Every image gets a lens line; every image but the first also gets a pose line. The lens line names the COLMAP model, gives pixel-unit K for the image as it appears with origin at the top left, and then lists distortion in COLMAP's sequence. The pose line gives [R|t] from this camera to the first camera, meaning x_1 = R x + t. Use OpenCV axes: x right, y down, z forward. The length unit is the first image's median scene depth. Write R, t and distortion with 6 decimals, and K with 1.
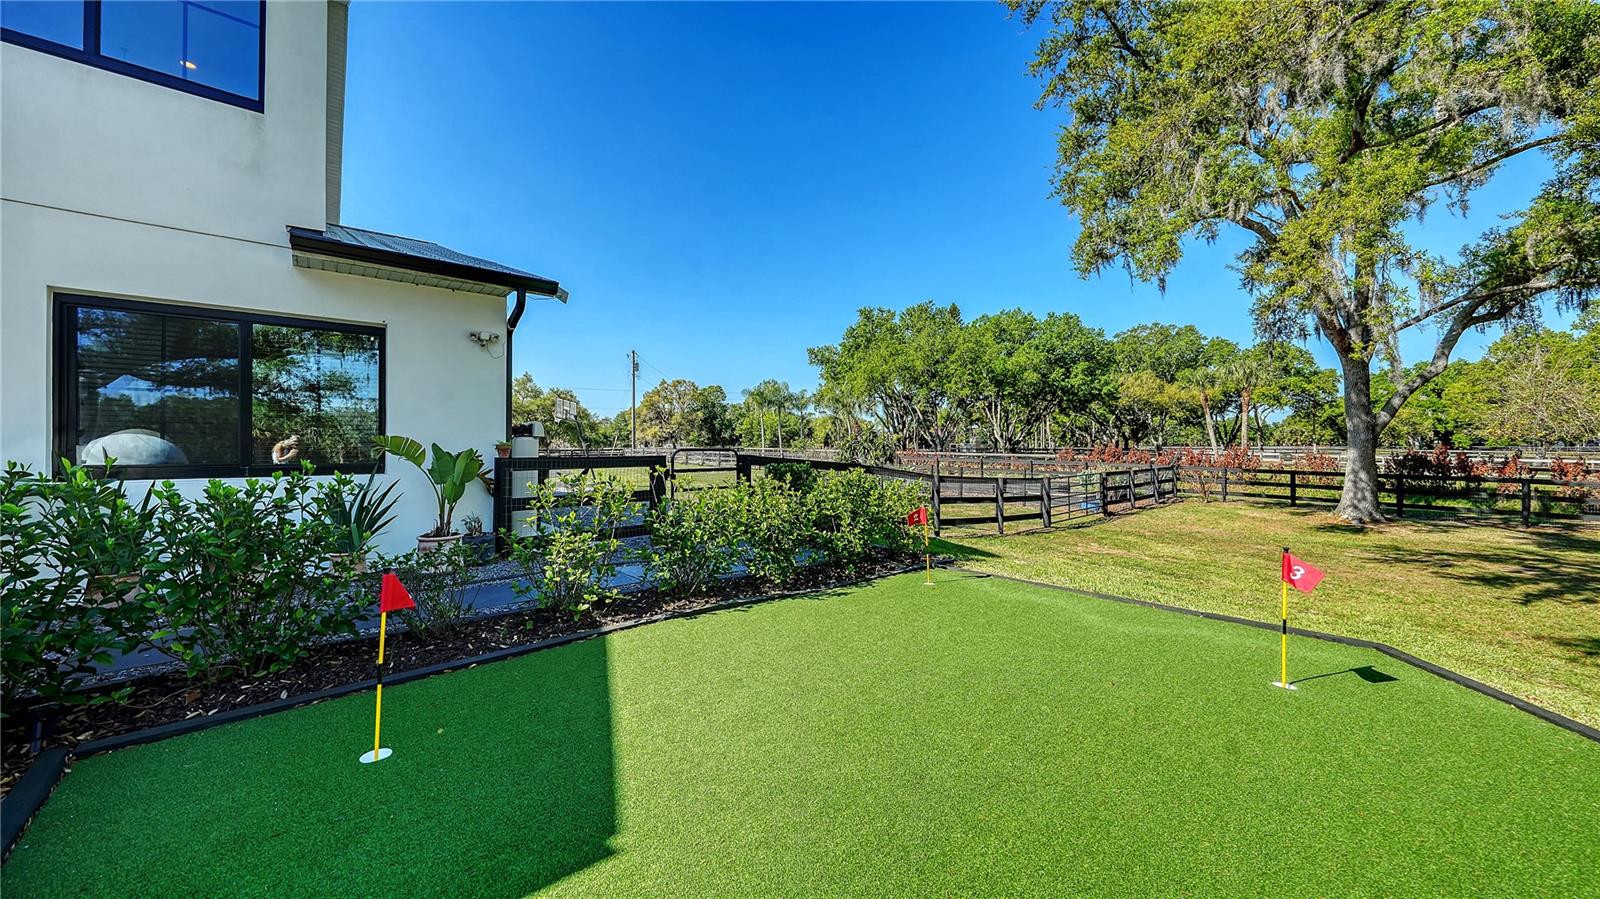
lens RADIAL K [[557.0, 0, 792.1], [0, 557.0, 442.2], [0, 0, 1]] dist [0.000066, 0.000106]
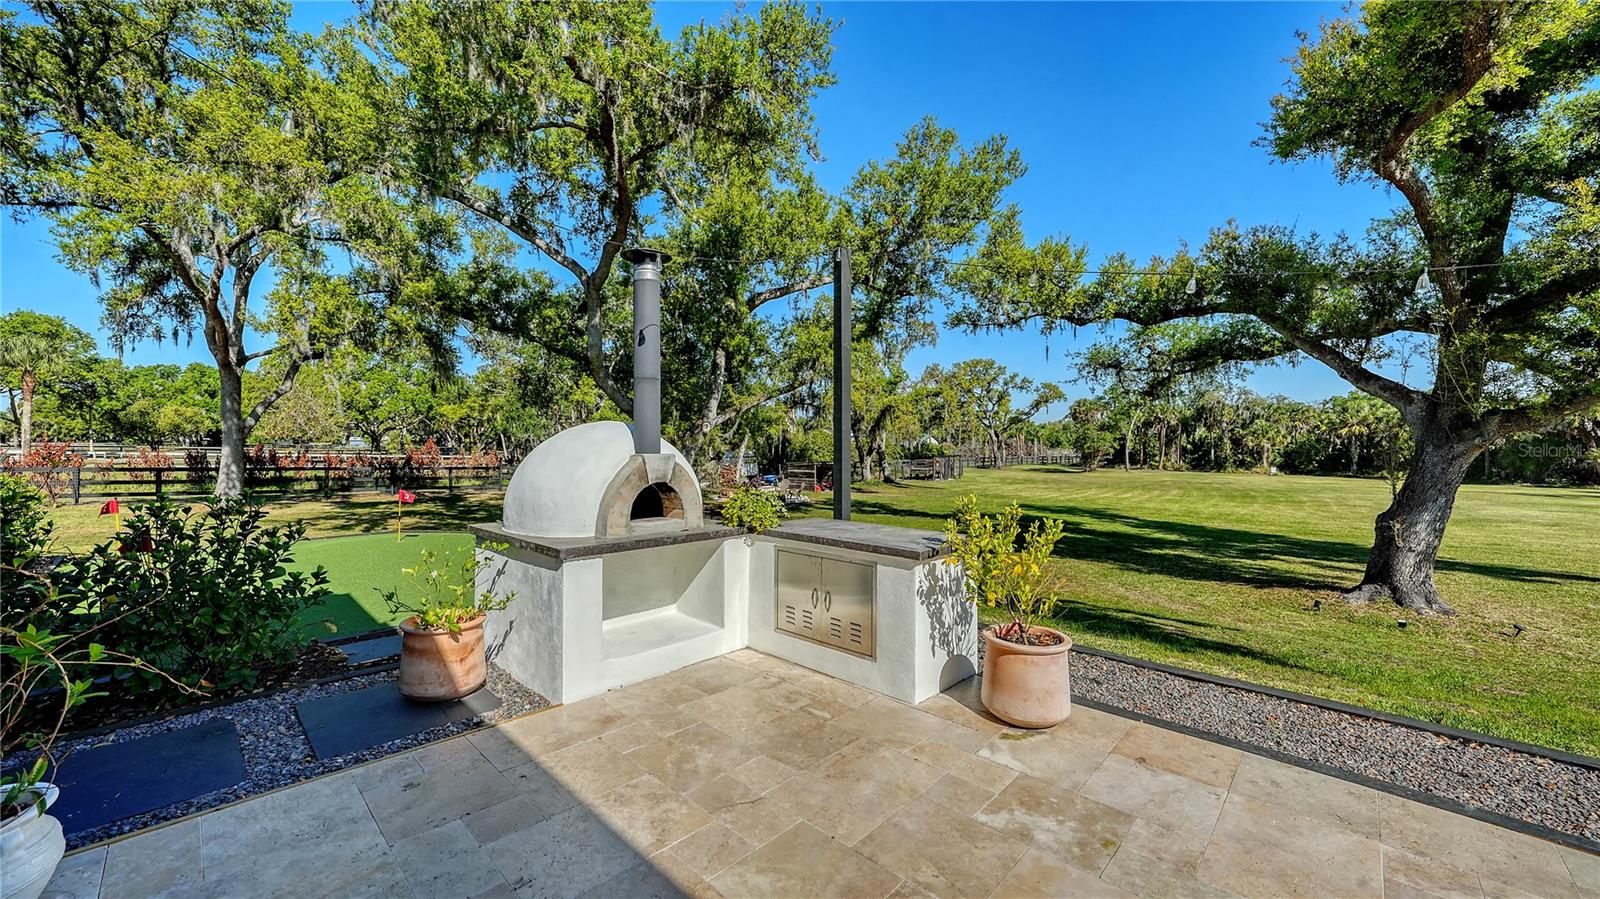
lens RADIAL K [[587.6, 0, 792.9], [0, 587.6, 445.2], [0, 0, 1]] dist [-0.001156, -0.000120]
pose [[-0.093564, 0.000861, 0.995613, -0.367493], [-0.012683, 0.999917, -0.002056, -0.004234], [-0.995532, -0.012819, -0.093546, -0.096749]]
